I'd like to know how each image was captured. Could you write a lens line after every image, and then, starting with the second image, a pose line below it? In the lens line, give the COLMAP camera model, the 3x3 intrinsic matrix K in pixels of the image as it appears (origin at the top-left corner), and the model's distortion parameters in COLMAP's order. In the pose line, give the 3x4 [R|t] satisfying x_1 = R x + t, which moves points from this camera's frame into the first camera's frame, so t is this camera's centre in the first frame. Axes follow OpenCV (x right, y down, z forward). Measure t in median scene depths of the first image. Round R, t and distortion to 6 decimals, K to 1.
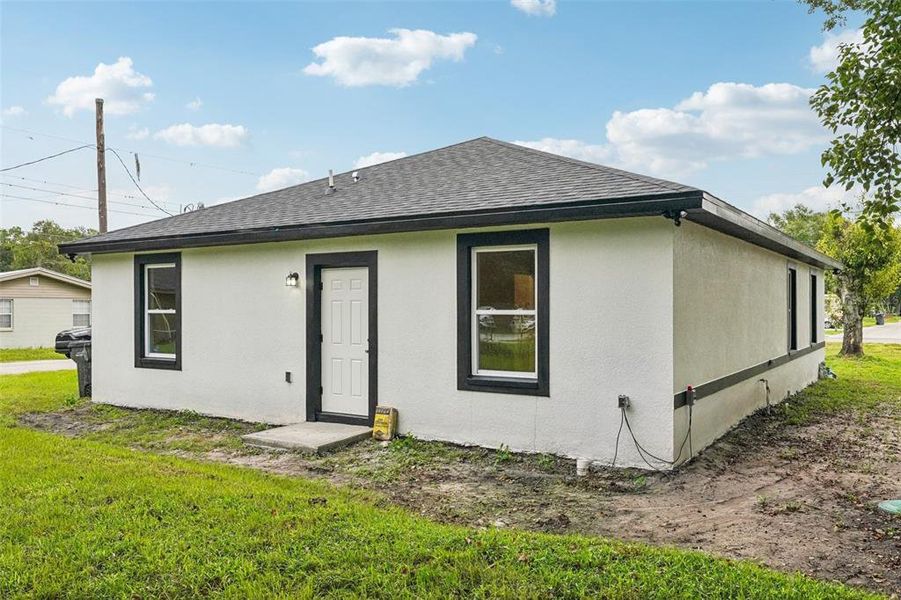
lens RADIAL K [[771.3, 0, 448.3], [0, 771.3, 302.6], [0, 0, 1]] dist [-0.028045, 0.001491]
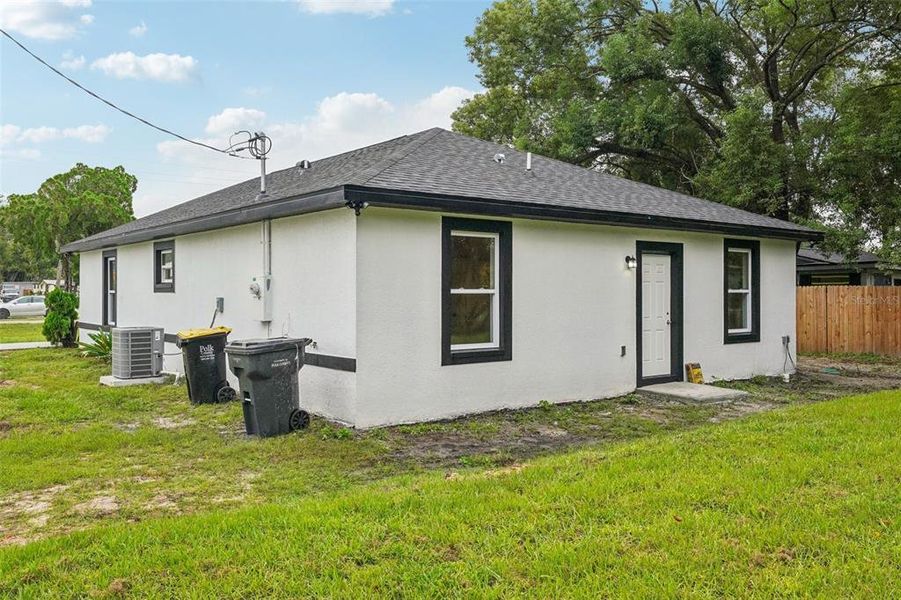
lens RADIAL K [[771.3, 0, 450.1], [0, 771.3, 301.3], [0, 0, 1]] dist [-0.028045, 0.001491]
pose [[0.314669, -0.015843, 0.949069, -1.327414], [-0.011716, 0.999720, 0.020573, 0.006384], [-0.949129, -0.017592, 0.314395, 0.890389]]
